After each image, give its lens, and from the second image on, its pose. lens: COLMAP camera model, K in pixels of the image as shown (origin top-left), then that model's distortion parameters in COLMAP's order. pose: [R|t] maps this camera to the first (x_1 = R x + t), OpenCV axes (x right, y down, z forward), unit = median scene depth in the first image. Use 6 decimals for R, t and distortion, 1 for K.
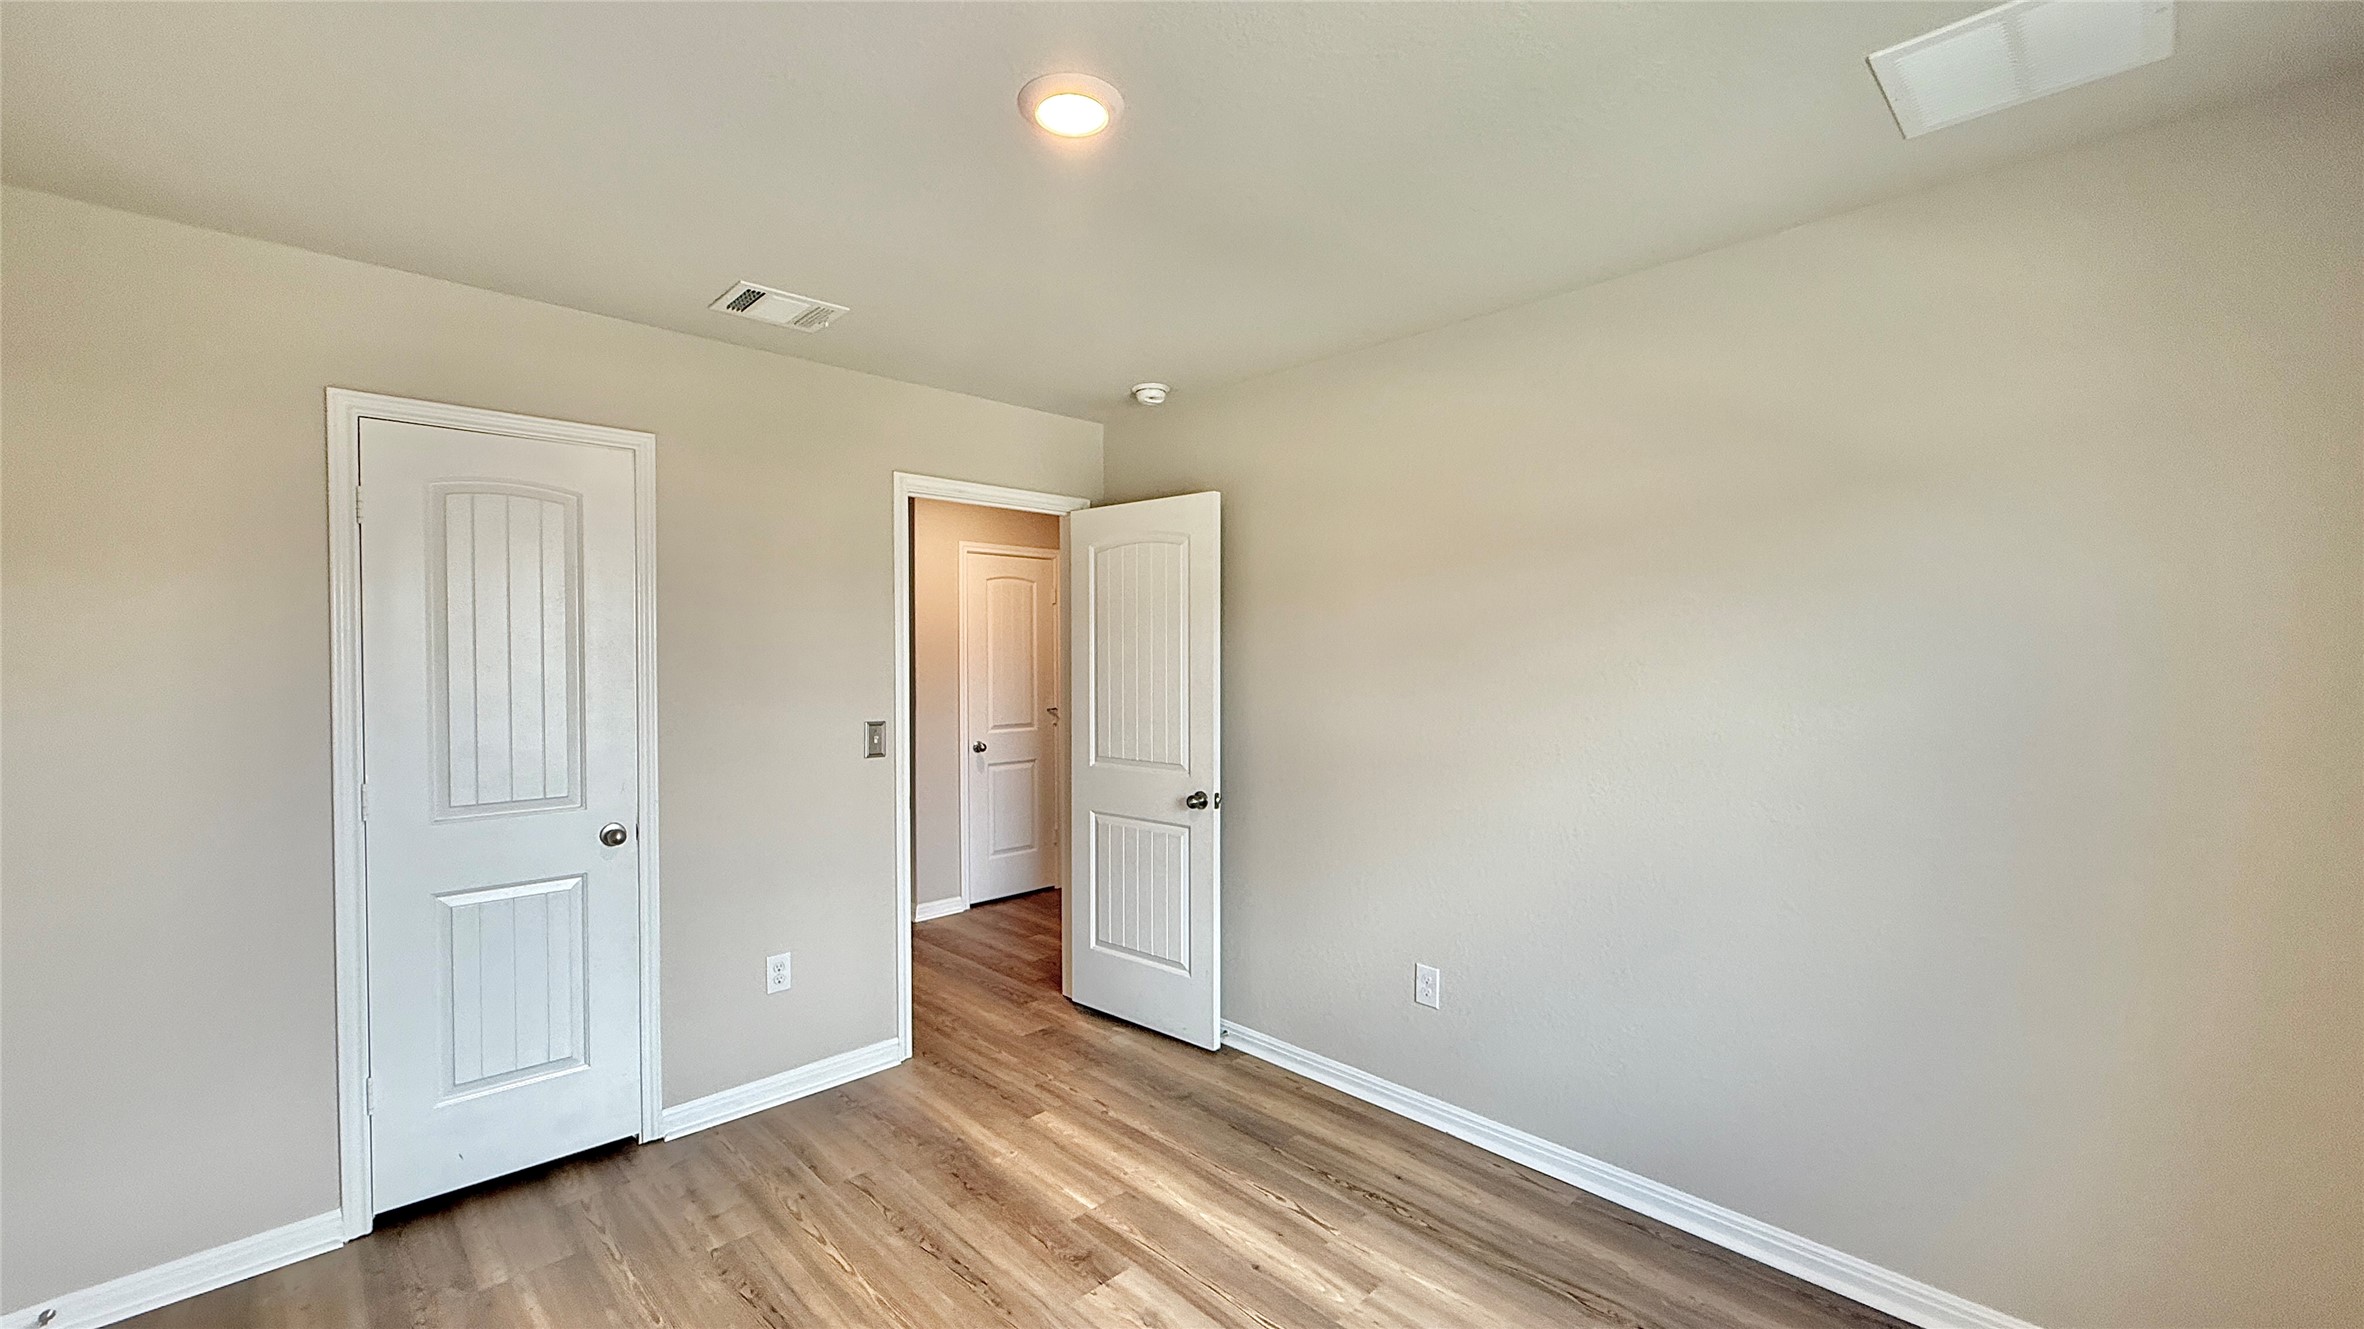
lens RADIAL K [[939.6, 0, 1168.5], [0, 939.6, 675.3], [0, 0, 1]] dist [-0.000491, -0.000467]
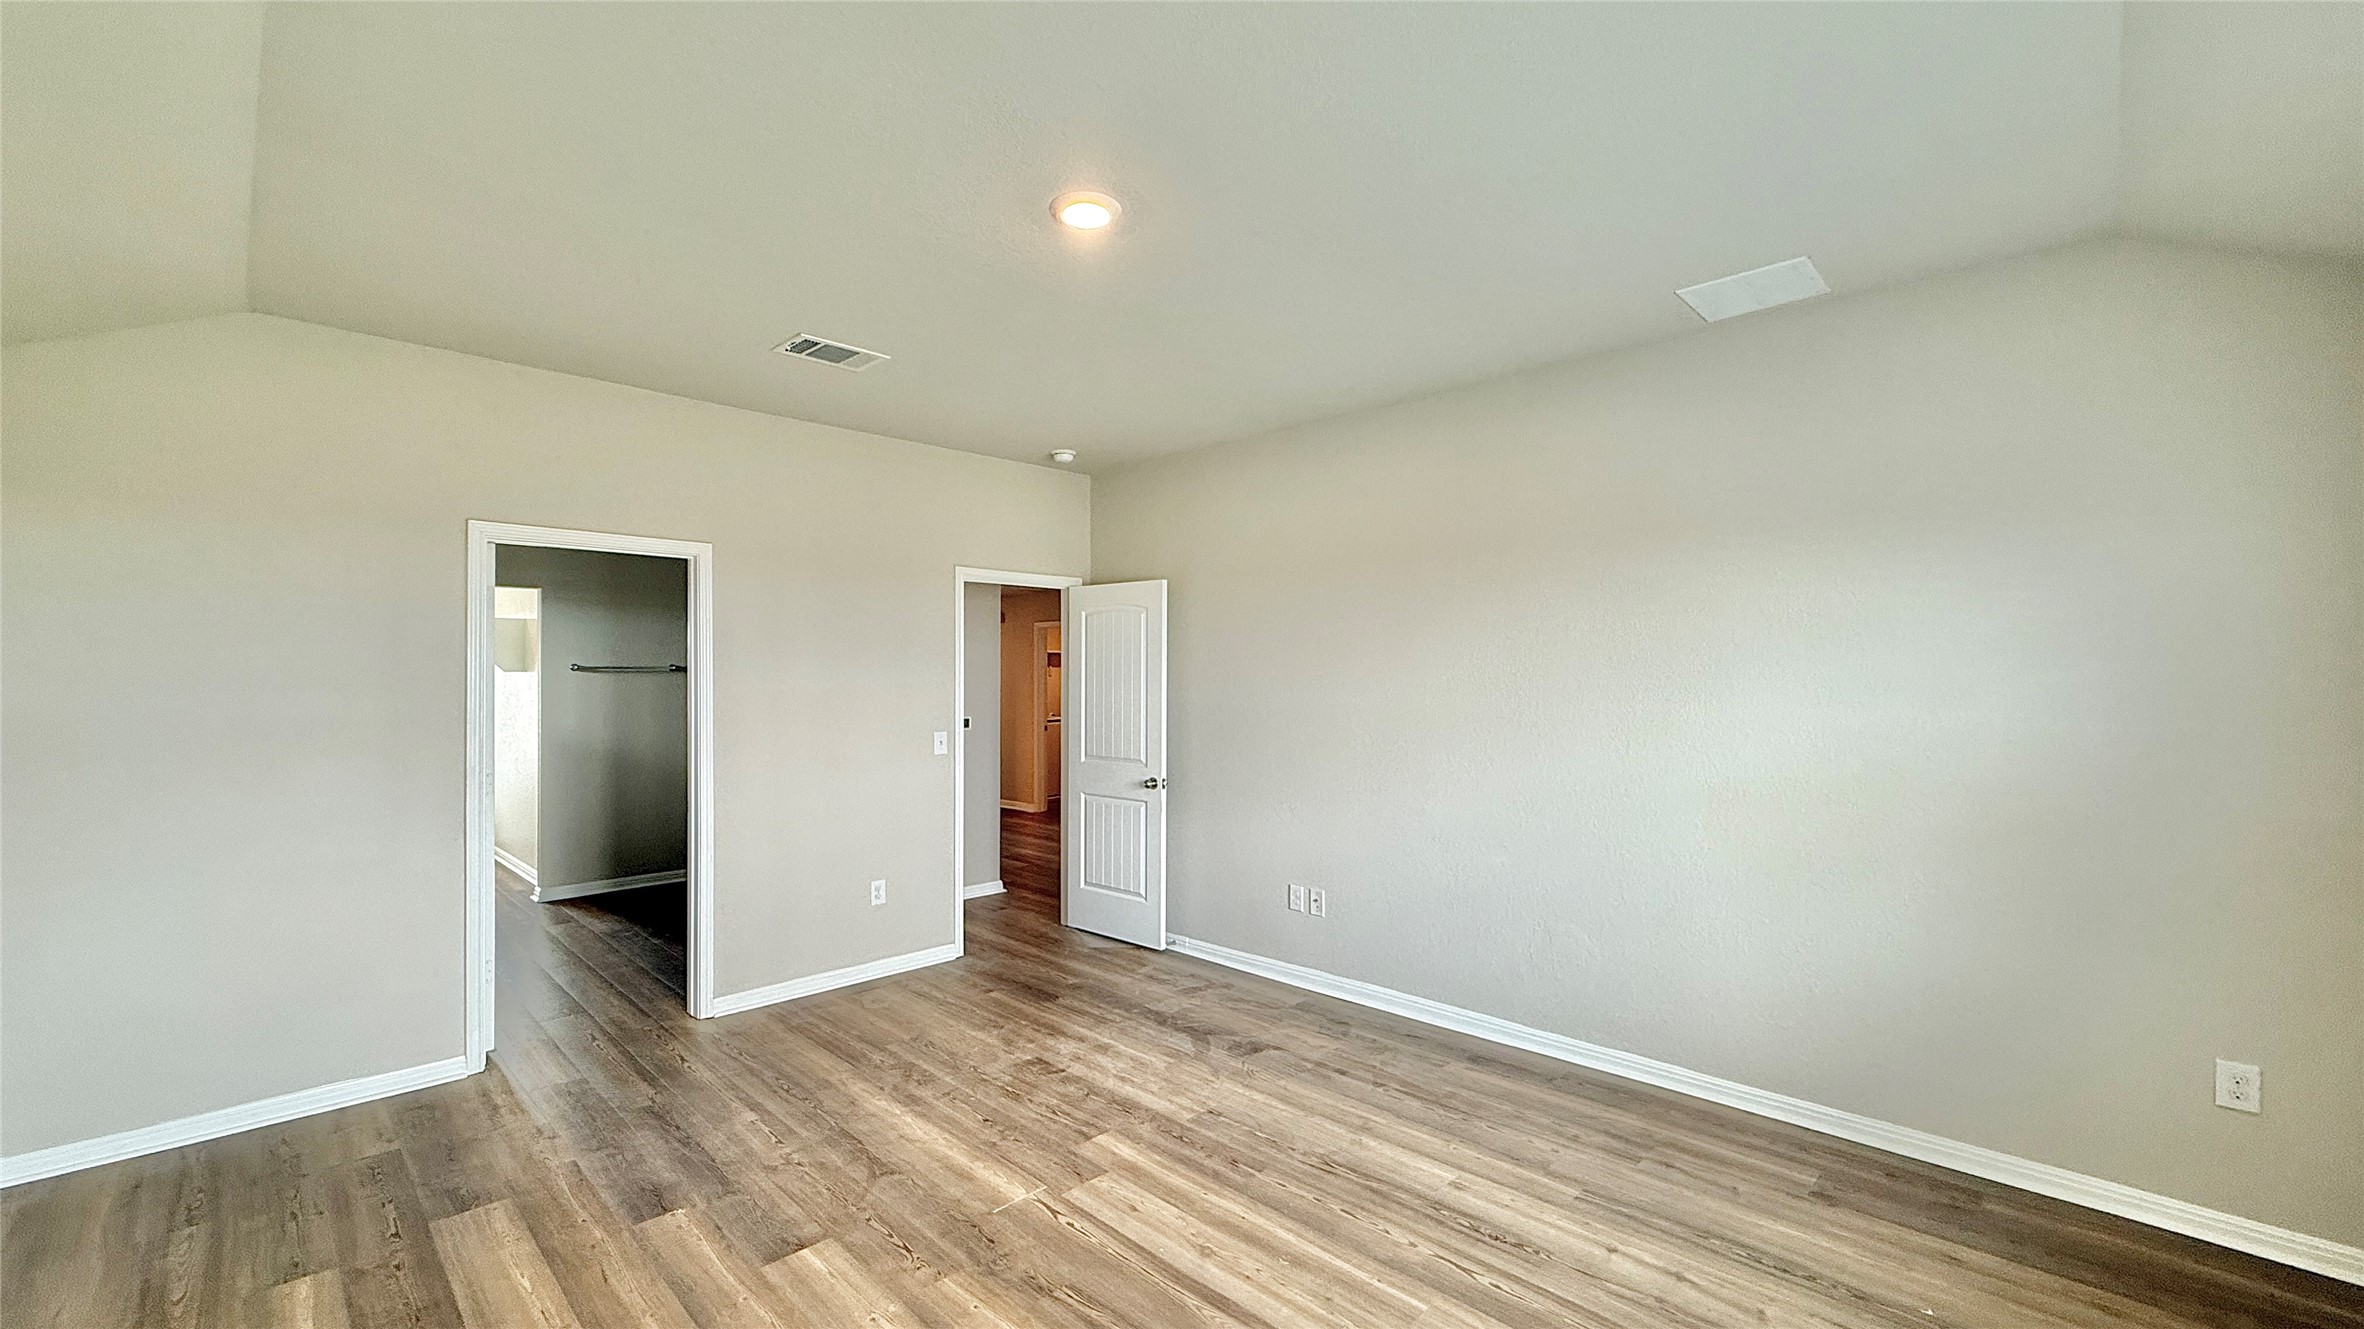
lens RADIAL K [[939.6, 0, 1173.1], [0, 939.6, 662.1], [0, 0, 1]] dist [-0.000491, -0.000467]
pose [[0.999984, 0.005112, 0.002504, 0.058476], [-0.005014, 0.999268, -0.037928, -0.004128], [-0.002696, 0.037915, 0.999277, -0.492592]]
